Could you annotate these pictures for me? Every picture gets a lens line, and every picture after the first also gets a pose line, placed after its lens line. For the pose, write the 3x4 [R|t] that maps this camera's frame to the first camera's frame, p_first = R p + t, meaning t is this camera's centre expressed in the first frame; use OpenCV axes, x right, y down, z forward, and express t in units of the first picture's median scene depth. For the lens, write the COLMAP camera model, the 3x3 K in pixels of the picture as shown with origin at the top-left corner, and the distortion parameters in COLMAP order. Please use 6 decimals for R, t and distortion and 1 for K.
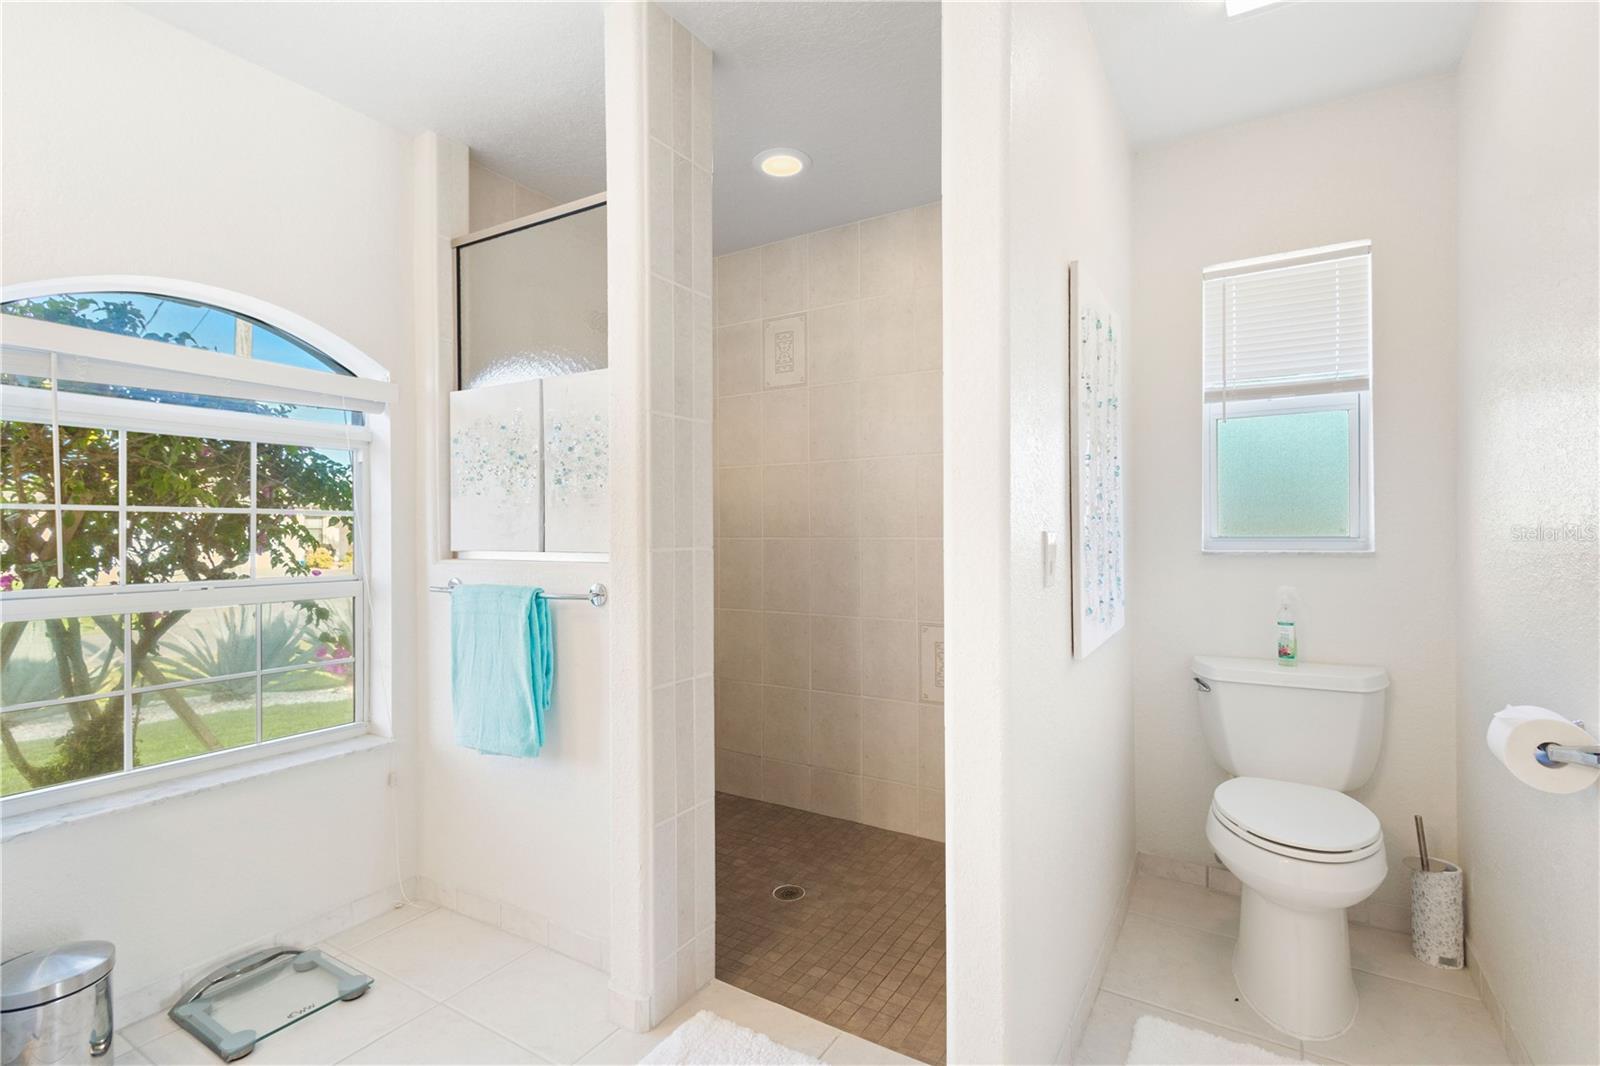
lens RADIAL K [[734.3, 0, 800.0], [0, 734.3, 533.0], [0, 0, 1]] dist [0.013482, -0.000584]
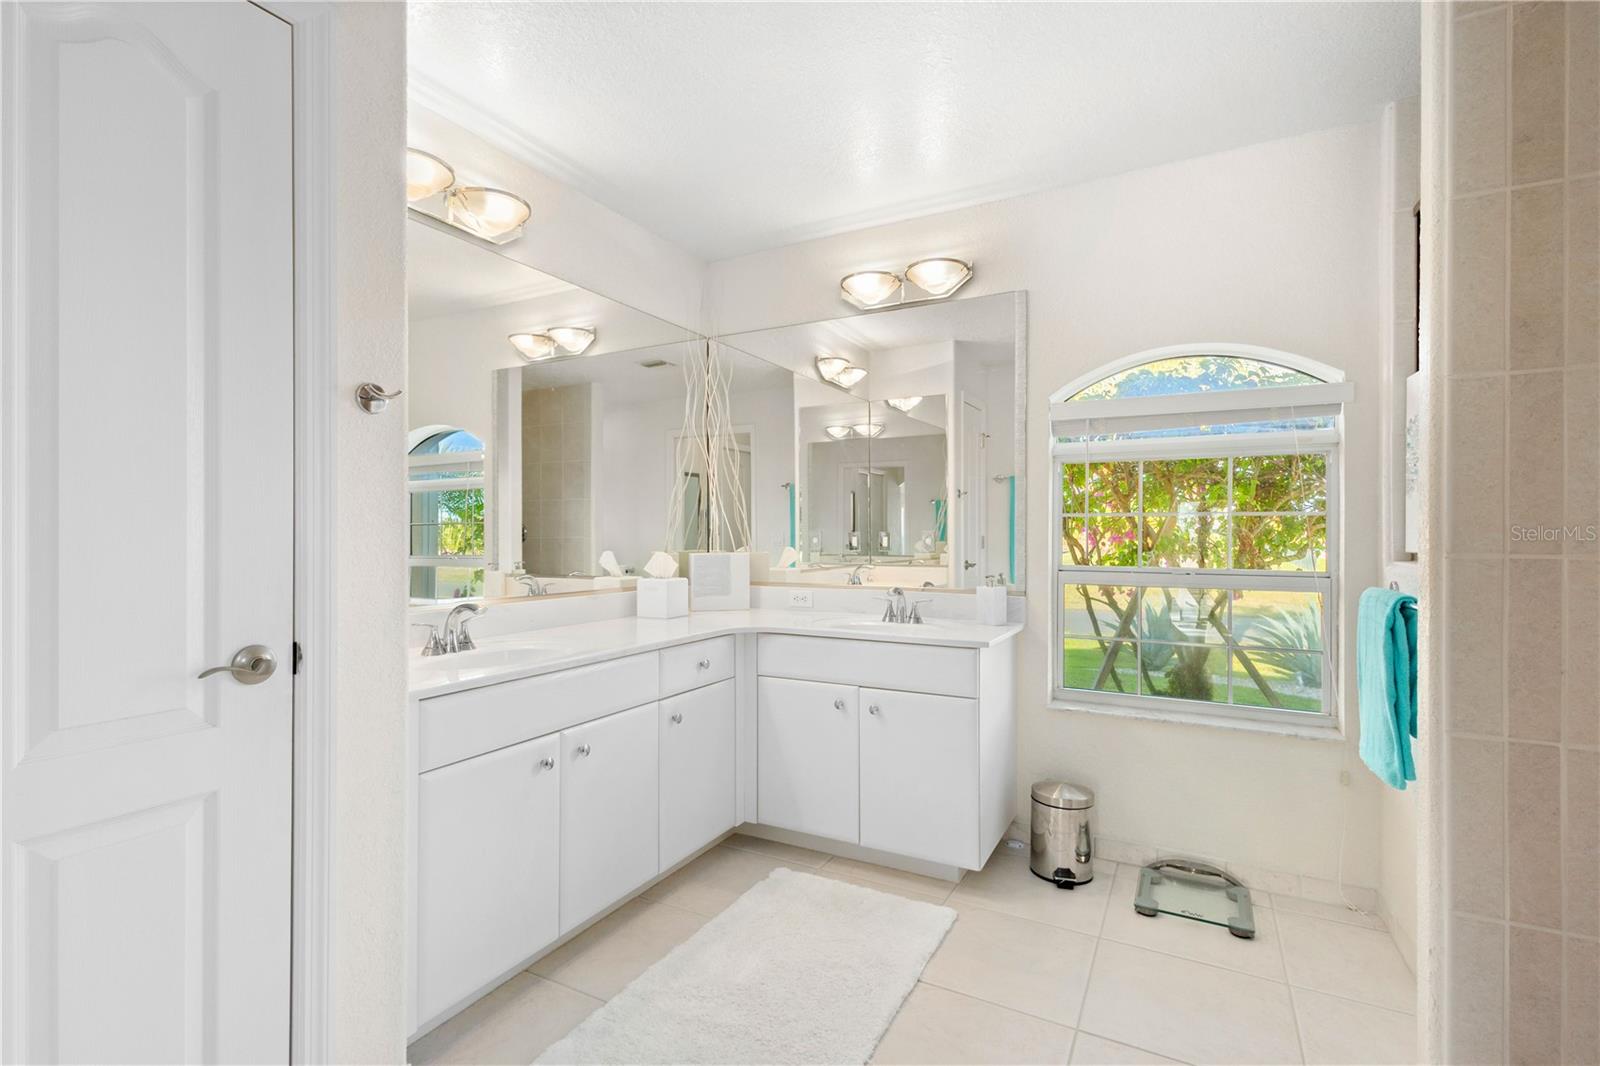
lens RADIAL K [[740.7, 0, 800.1], [0, 740.7, 541.3], [0, 0, 1]] dist [0.012140, -0.000515]
pose [[0.065006, 0.016901, -0.997742, 0.490682], [-0.003944, 0.999853, 0.016680, -0.002071], [0.997877, 0.002851, 0.065063, 0.237497]]
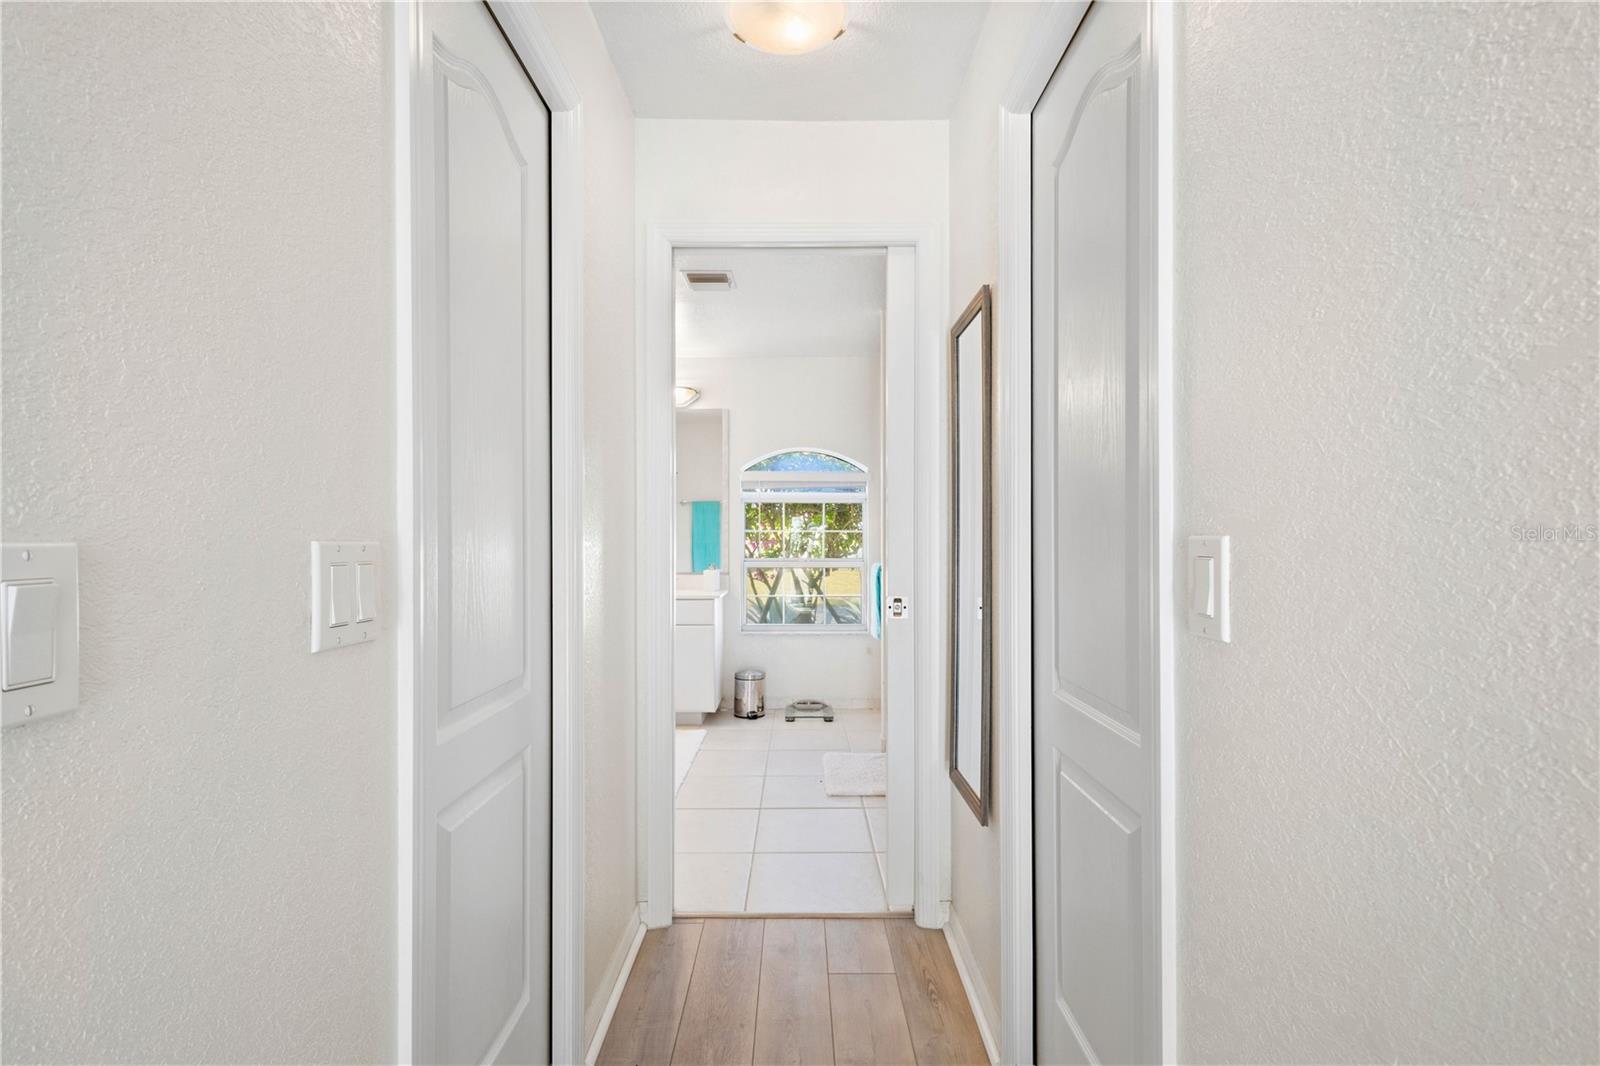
lens RADIAL K [[740.7, 0, 800.1], [0, 740.7, 541.3], [0, 0, 1]] dist [0.012140, -0.000515]
pose [[0.530715, 0.005593, -0.847532, 1.456262], [-0.006580, 0.999975, 0.002478, -0.001673], [0.847525, 0.004262, 0.530738, -0.415309]]
